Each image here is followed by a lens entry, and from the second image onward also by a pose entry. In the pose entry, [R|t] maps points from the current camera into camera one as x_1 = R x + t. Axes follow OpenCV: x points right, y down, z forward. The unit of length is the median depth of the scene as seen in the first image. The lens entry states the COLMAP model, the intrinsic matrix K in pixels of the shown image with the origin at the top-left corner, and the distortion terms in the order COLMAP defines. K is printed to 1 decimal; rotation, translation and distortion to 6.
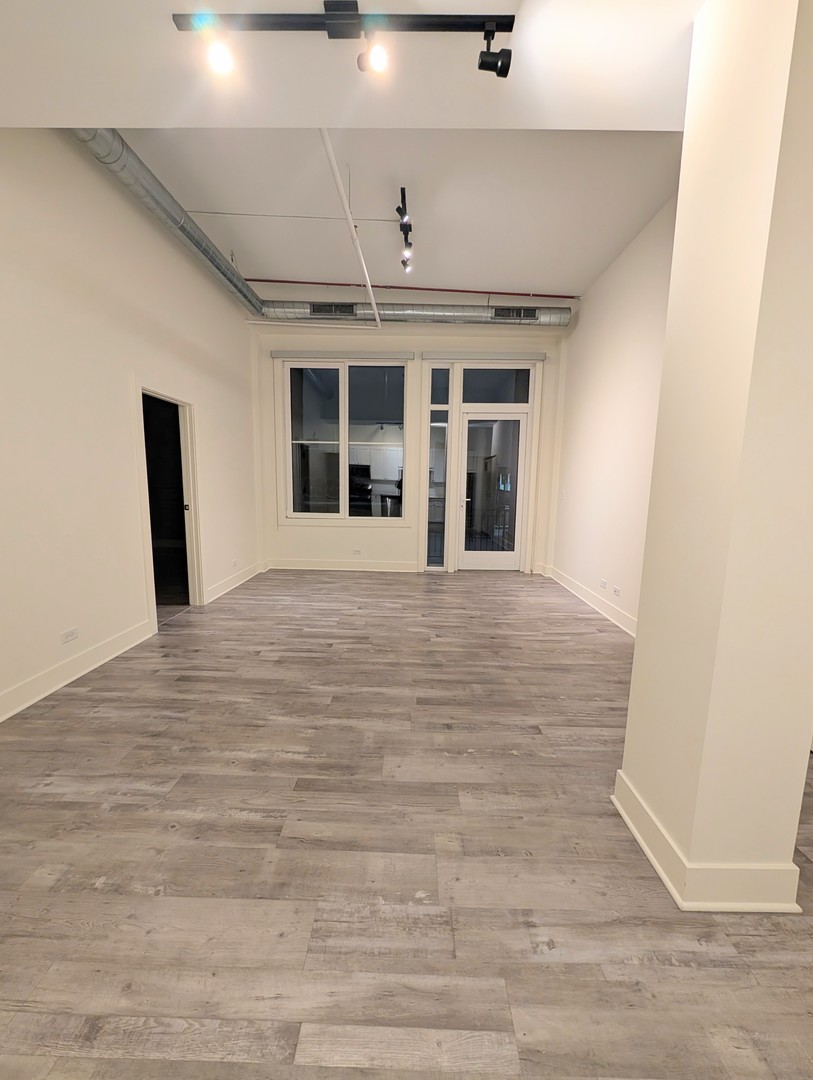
lens RADIAL K [[408.6, 0, 406.4], [0, 408.6, 538.1], [0, 0, 1]] dist [-0.002610, 0.000428]
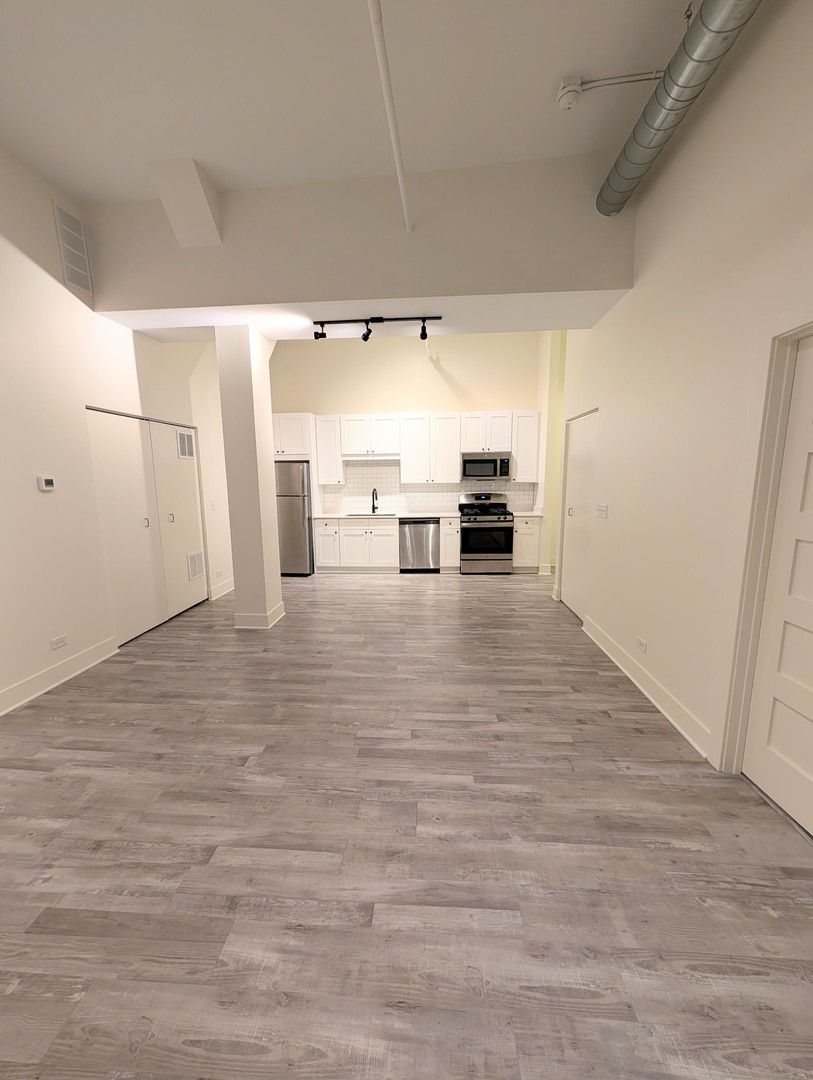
lens RADIAL K [[408.6, 0, 405.3], [0, 408.6, 536.9], [0, 0, 1]] dist [-0.002610, 0.000428]
pose [[-0.998471, -0.015729, 0.052991, -0.271084], [-0.000562, 0.961500, 0.274804, -0.353908], [-0.055273, 0.274355, -0.960039, 2.119815]]
